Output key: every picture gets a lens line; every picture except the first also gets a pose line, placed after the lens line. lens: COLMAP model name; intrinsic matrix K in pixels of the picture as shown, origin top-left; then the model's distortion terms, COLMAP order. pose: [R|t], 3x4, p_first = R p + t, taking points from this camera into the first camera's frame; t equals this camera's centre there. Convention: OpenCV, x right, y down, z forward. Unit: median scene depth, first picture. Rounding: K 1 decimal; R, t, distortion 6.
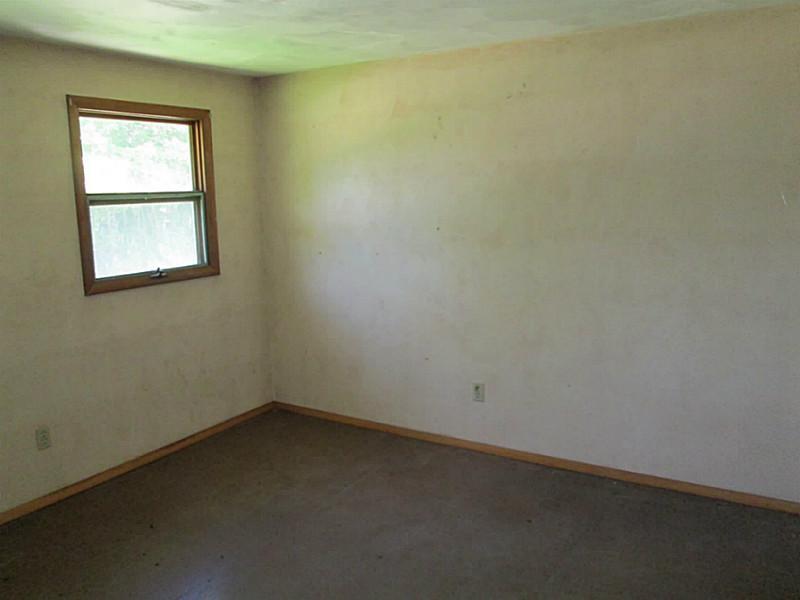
lens RADIAL K [[666.3, 0, 391.7], [0, 666.3, 300.3], [0, 0, 1]] dist [-0.032493, 0.006869]
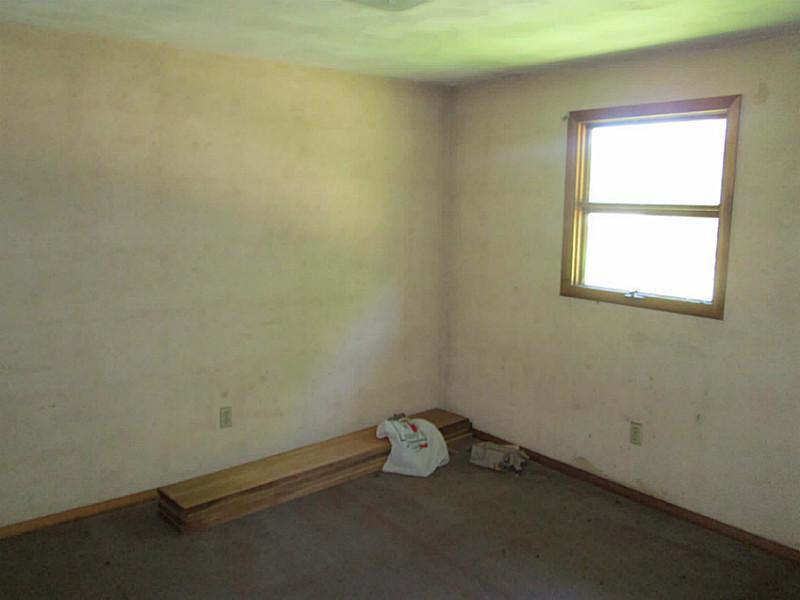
lens RADIAL K [[666.3, 0, 391.7], [0, 666.3, 300.3], [0, 0, 1]] dist [-0.032493, 0.006869]
pose [[-0.330108, 0.167600, -0.928945, 0.599461], [-0.156684, 0.960730, 0.229013, -0.190167], [0.930848, 0.221150, -0.290885, 0.980530]]
